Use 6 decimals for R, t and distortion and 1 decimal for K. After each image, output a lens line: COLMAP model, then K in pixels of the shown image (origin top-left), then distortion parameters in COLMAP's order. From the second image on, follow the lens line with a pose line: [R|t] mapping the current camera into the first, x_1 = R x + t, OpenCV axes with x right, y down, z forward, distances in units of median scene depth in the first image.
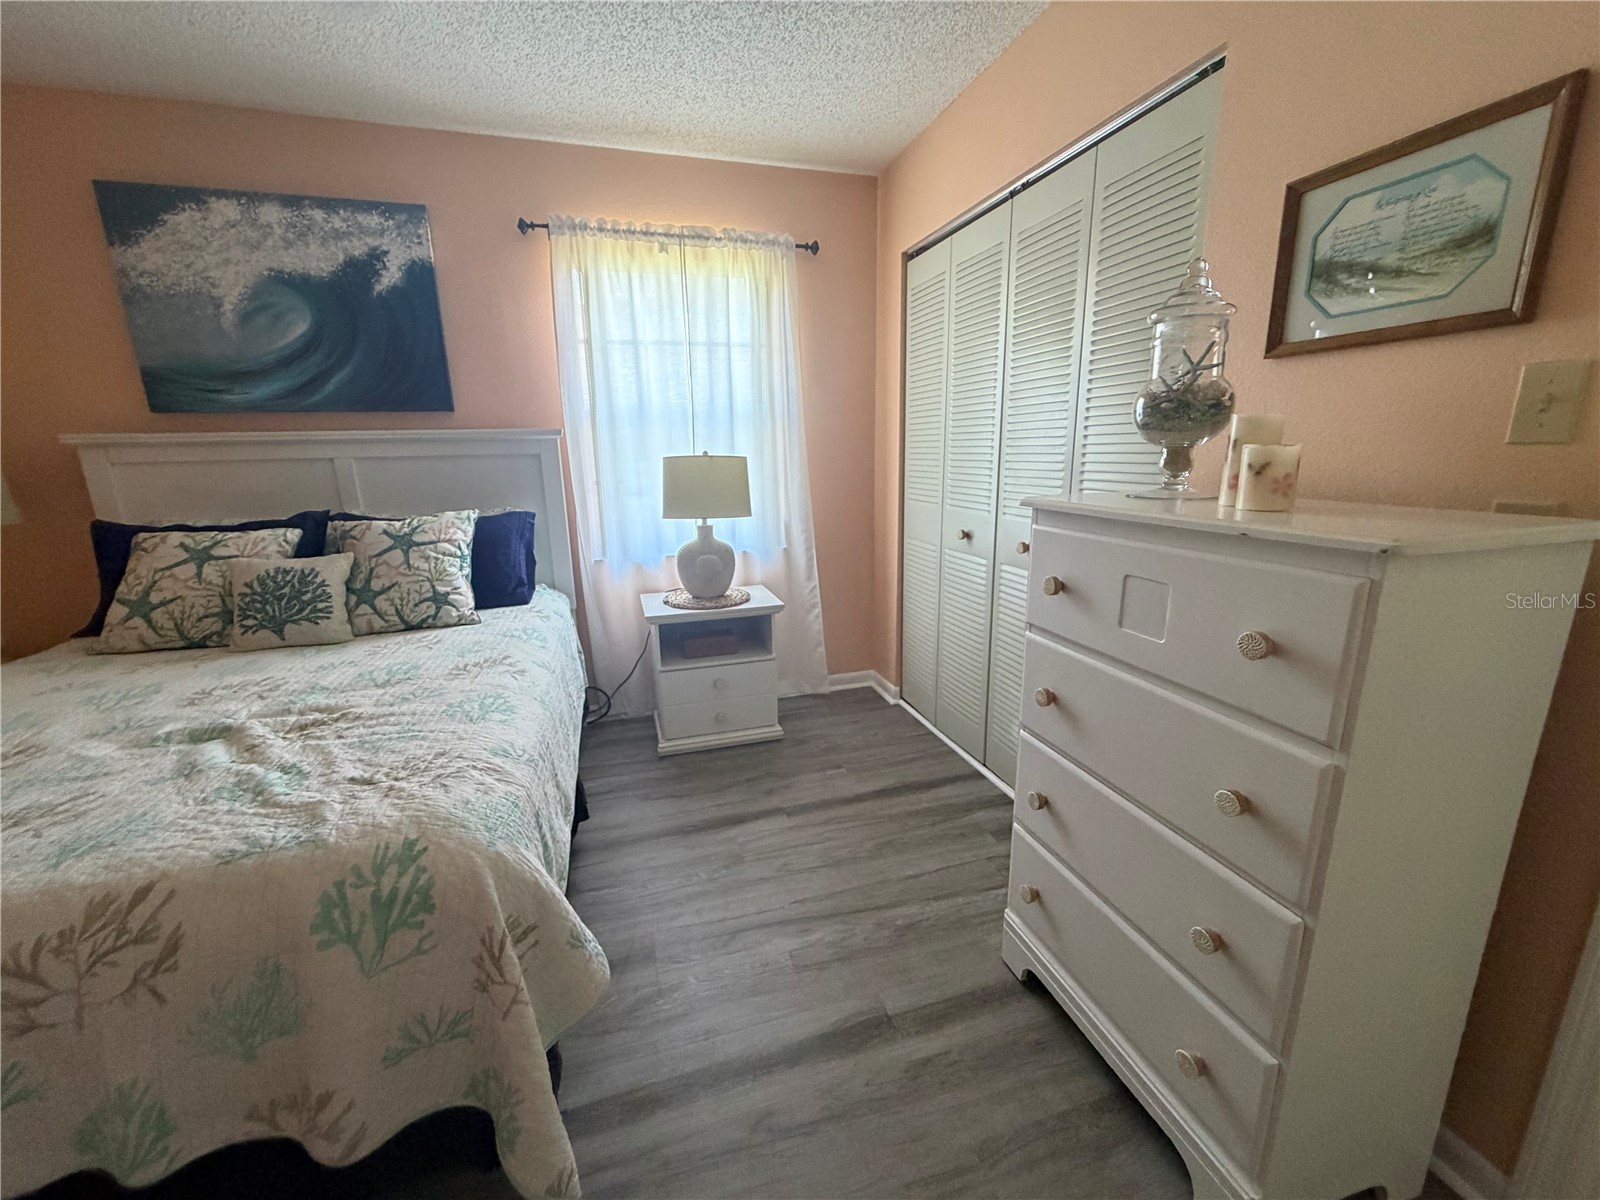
lens RADIAL K [[636.8, 0, 793.8], [0, 636.8, 599.9], [0, 0, 1]] dist [-0.001166, 0.000256]
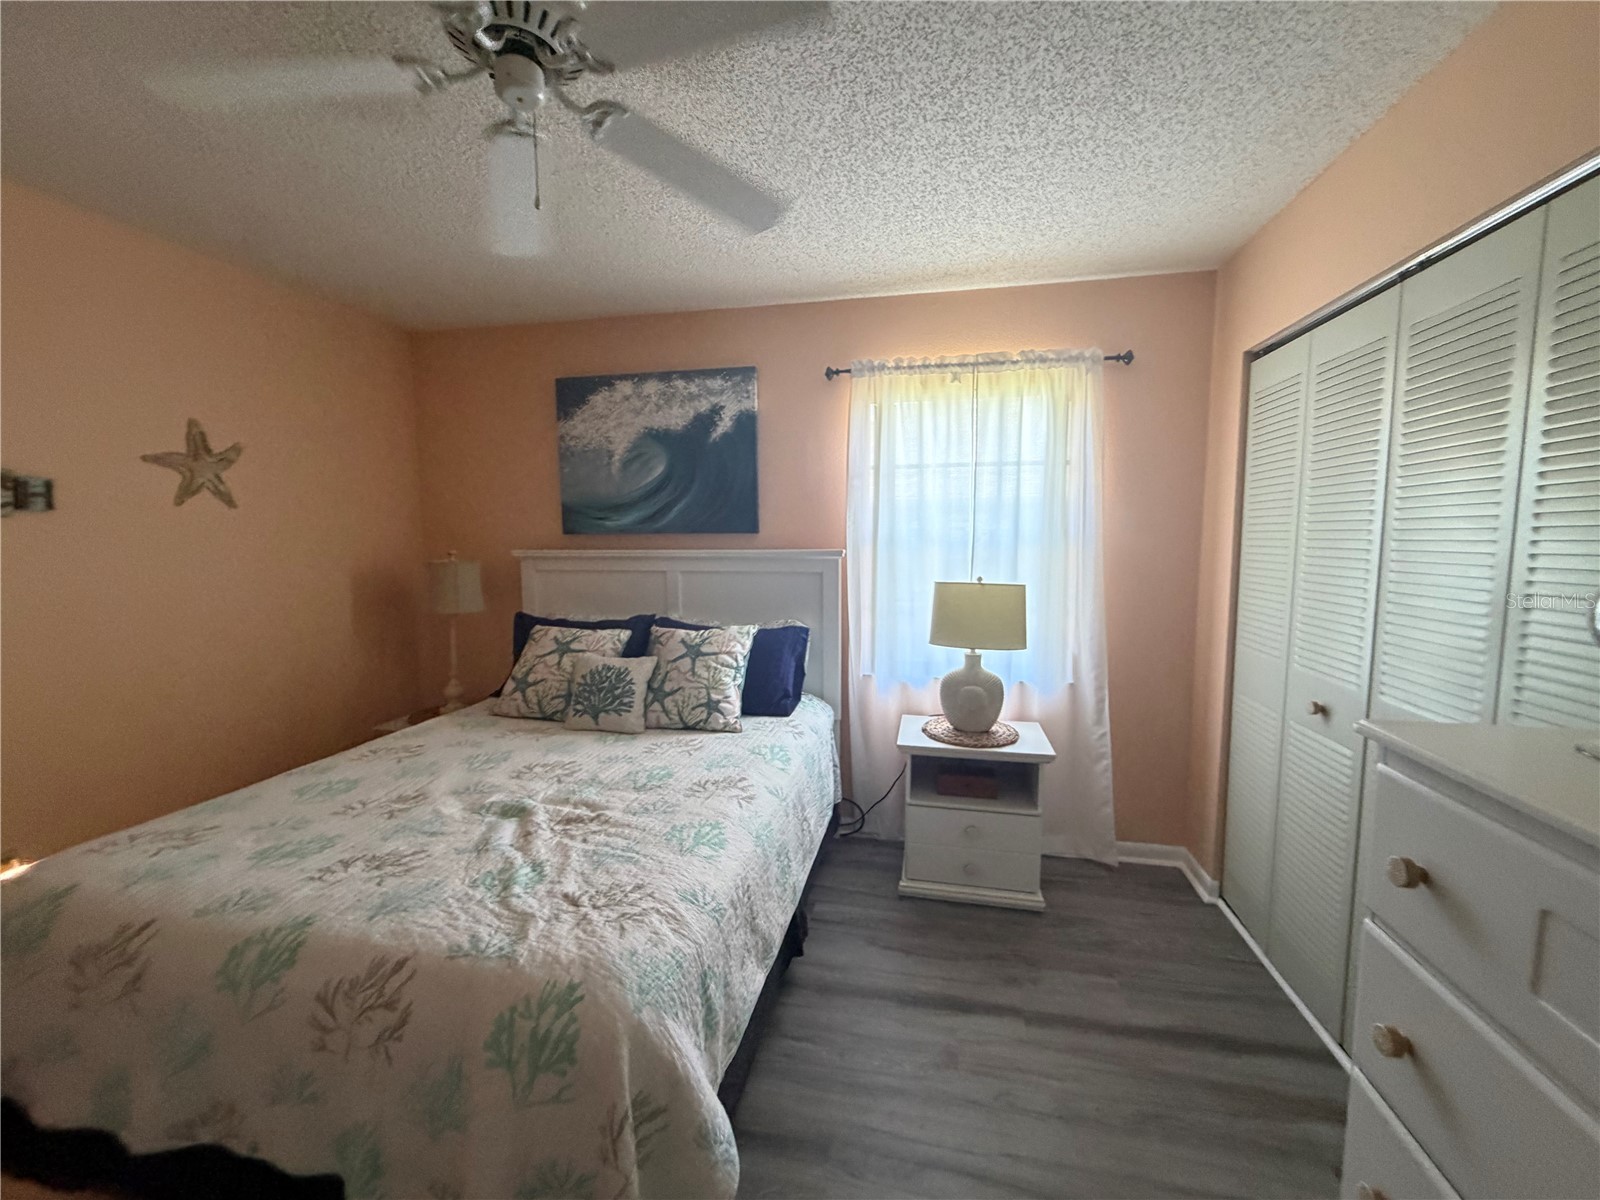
lens RADIAL K [[636.8, 0, 793.3], [0, 636.8, 600.6], [0, 0, 1]] dist [-0.001166, 0.000256]
pose [[0.877719, 0.064078, -0.474872, 0.088522], [-0.123902, 0.987665, -0.095739, -0.093273], [0.462880, 0.142869, 0.874832, 0.059313]]
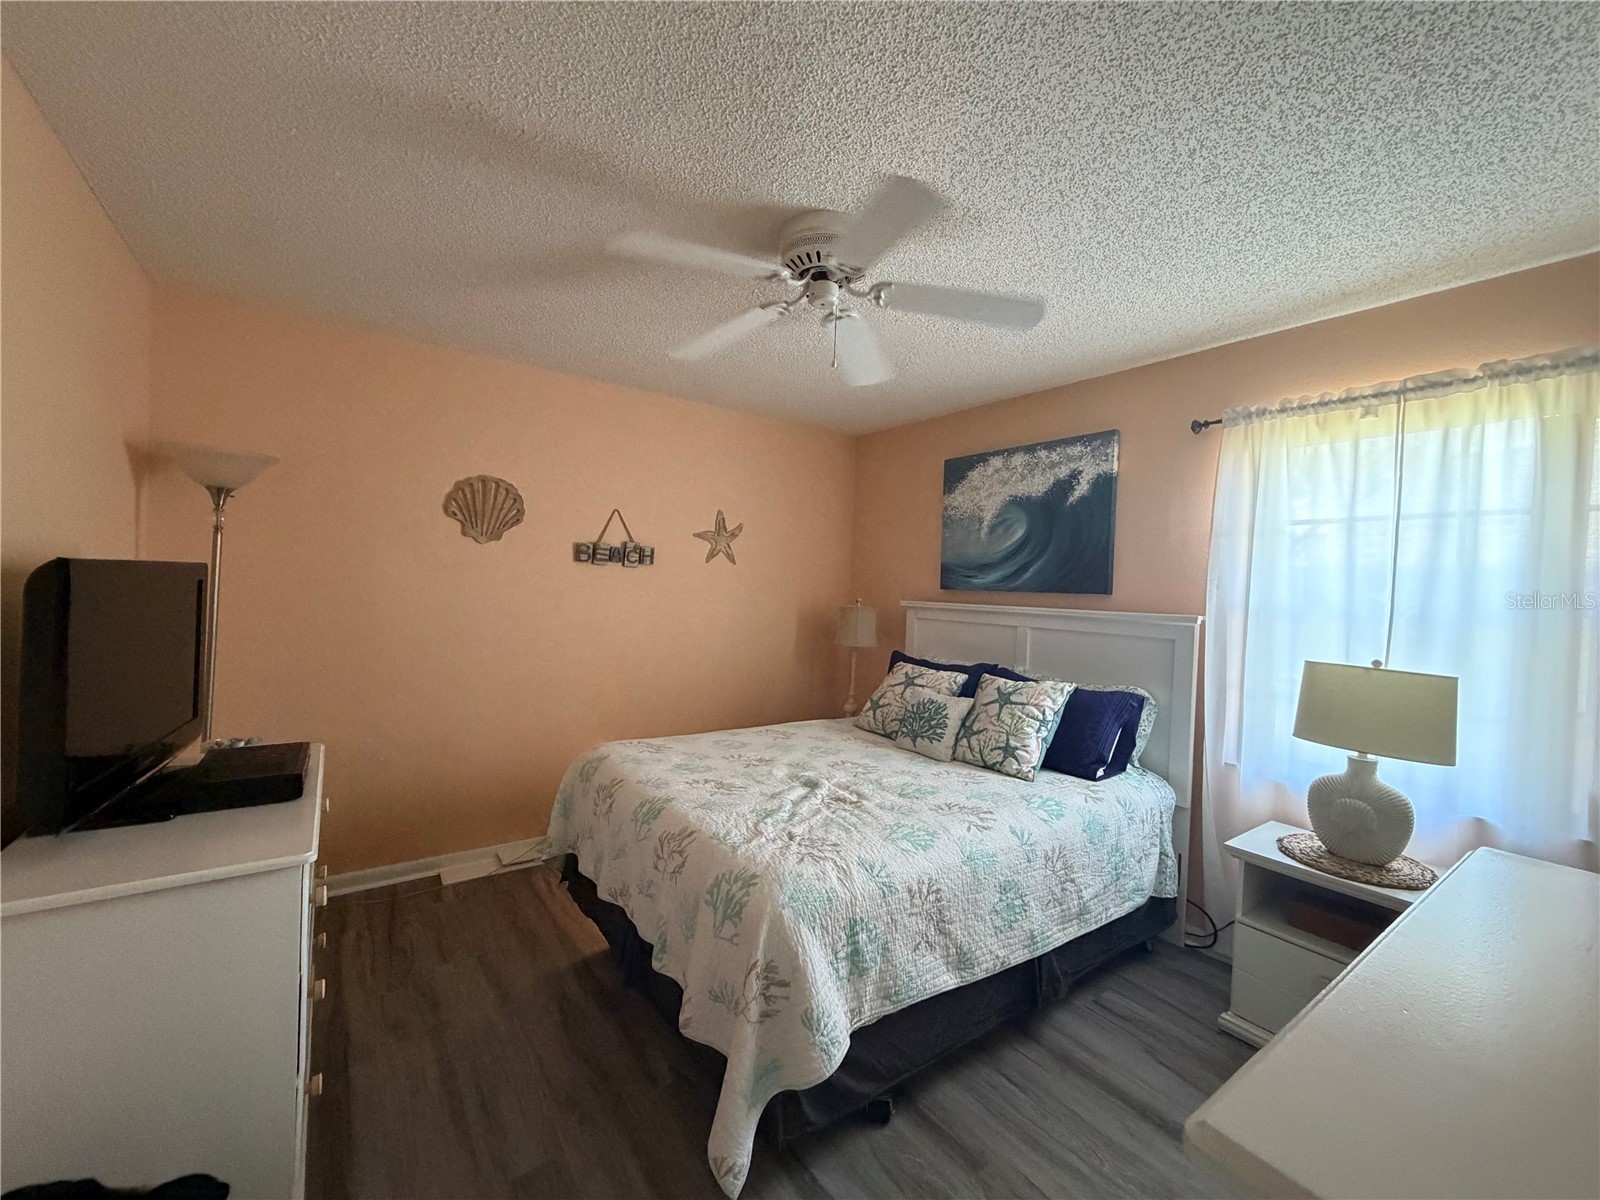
lens RADIAL K [[636.8, 0, 793.8], [0, 636.8, 600.8], [0, 0, 1]] dist [-0.001166, 0.000256]
pose [[0.324599, 0.051682, -0.944439, 0.423452], [-0.263980, 0.963780, -0.037988, -0.119497], [0.908268, 0.261644, 0.326485, 0.164717]]
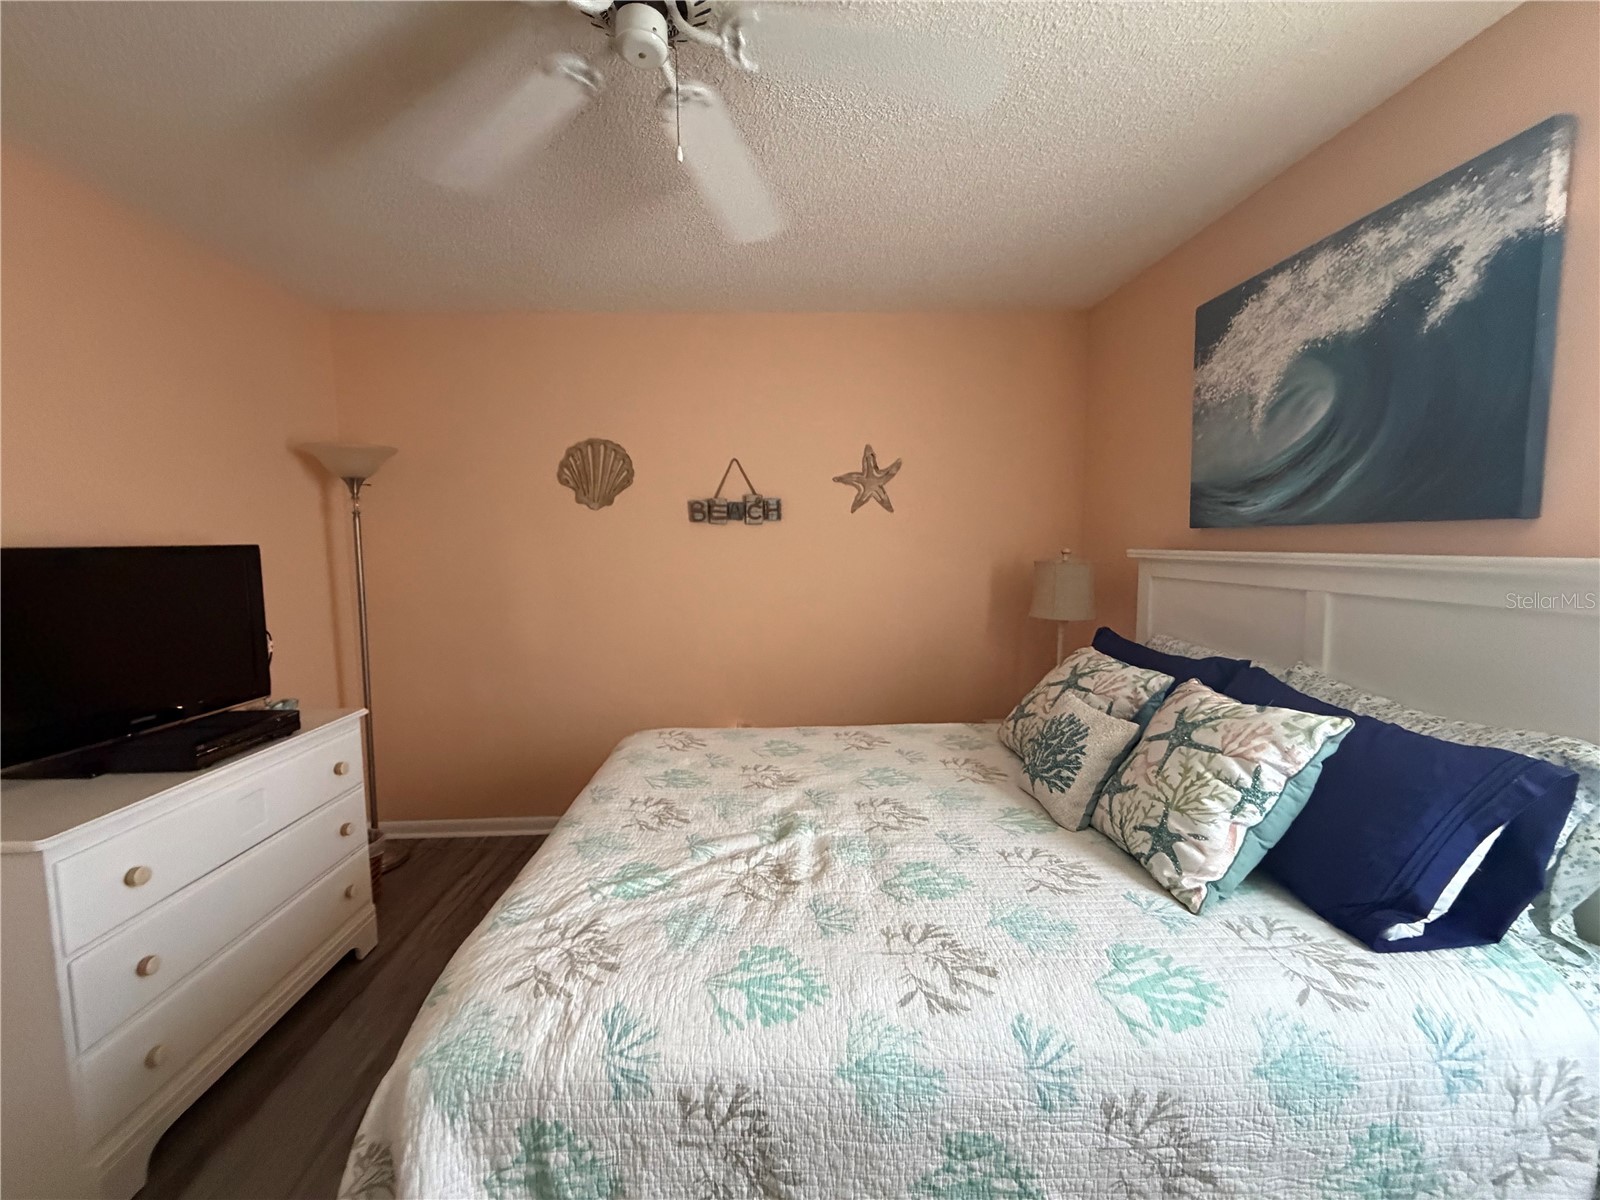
lens RADIAL K [[636.8, 0, 792.2], [0, 636.8, 601.3], [0, 0, 1]] dist [-0.001166, 0.000256]
pose [[-0.244752, 0.114345, -0.962820, 0.094974], [-0.209235, 0.963395, 0.167602, -0.245911], [0.946740, 0.242476, -0.211868, 0.724658]]
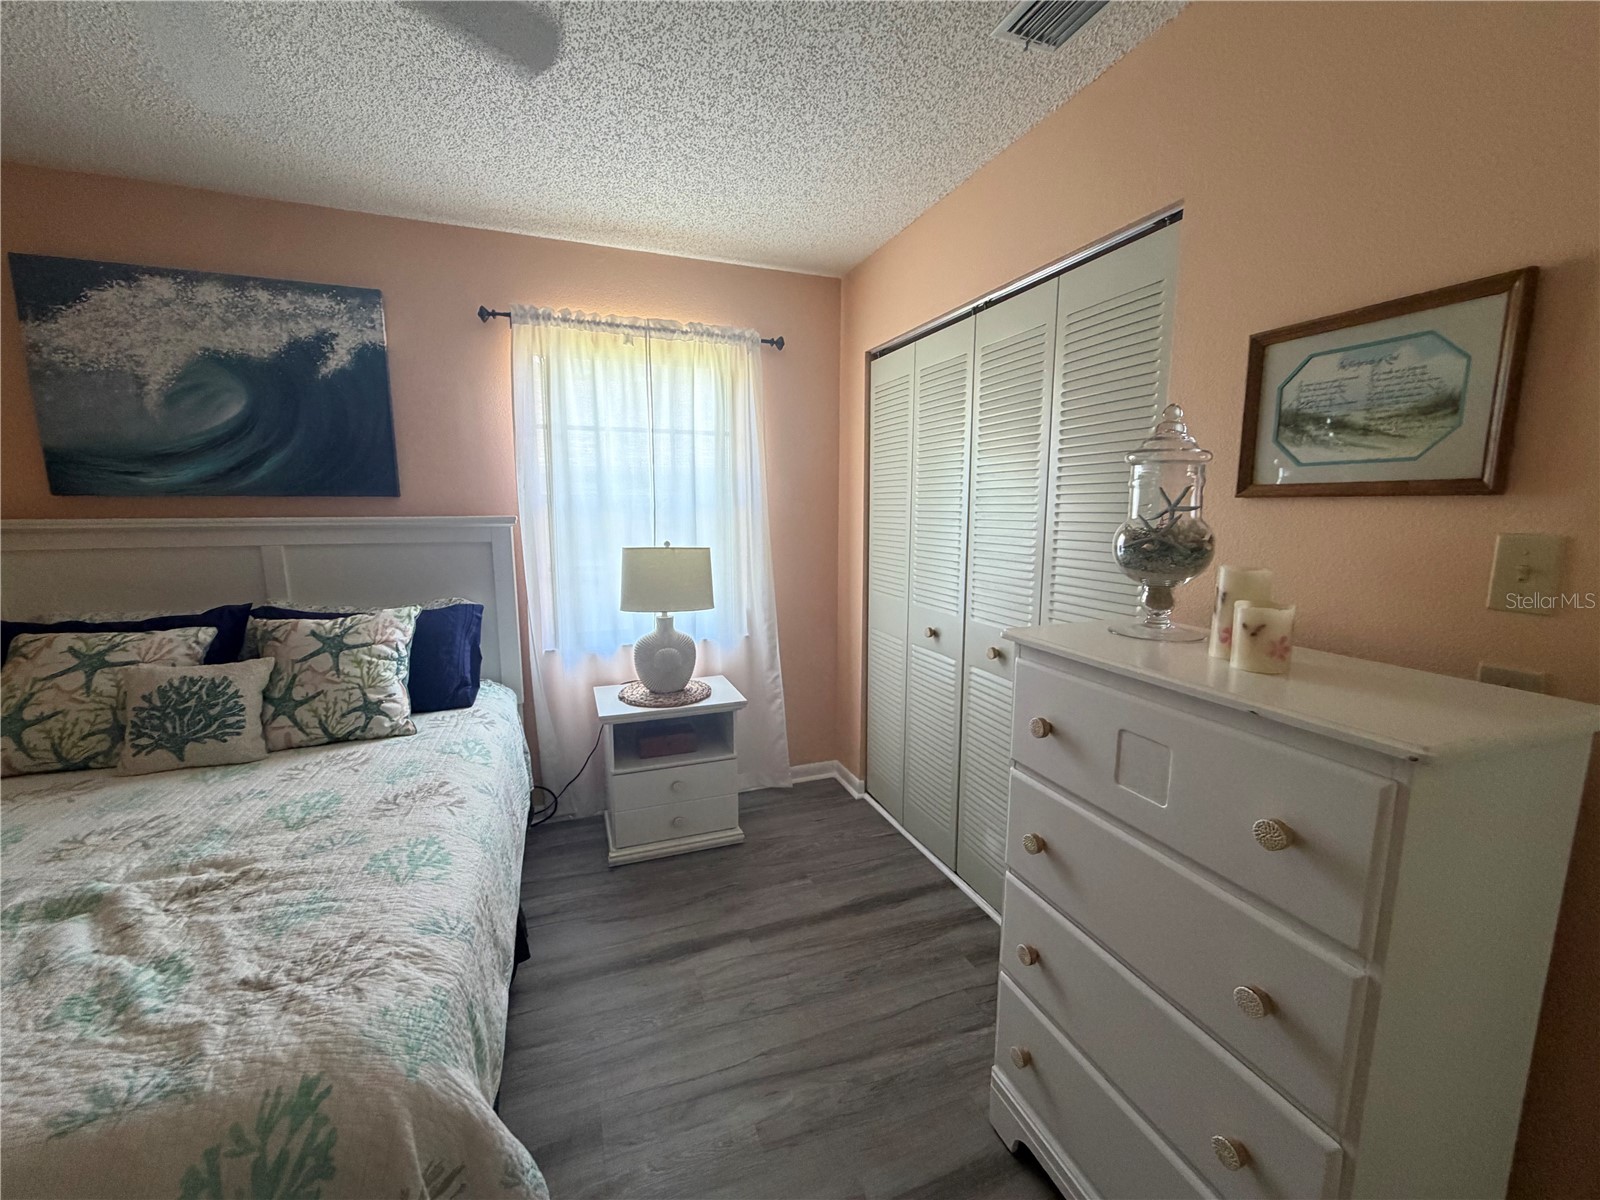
lens RADIAL K [[636.8, 0, 793.7], [0, 636.8, 600.3], [0, 0, 1]] dist [-0.001166, 0.000256]
pose [[0.997377, 0.009220, 0.071794, -0.019210], [-0.002869, 0.996111, -0.088056, -0.075685], [-0.072327, 0.087619, 0.993525, 0.037193]]
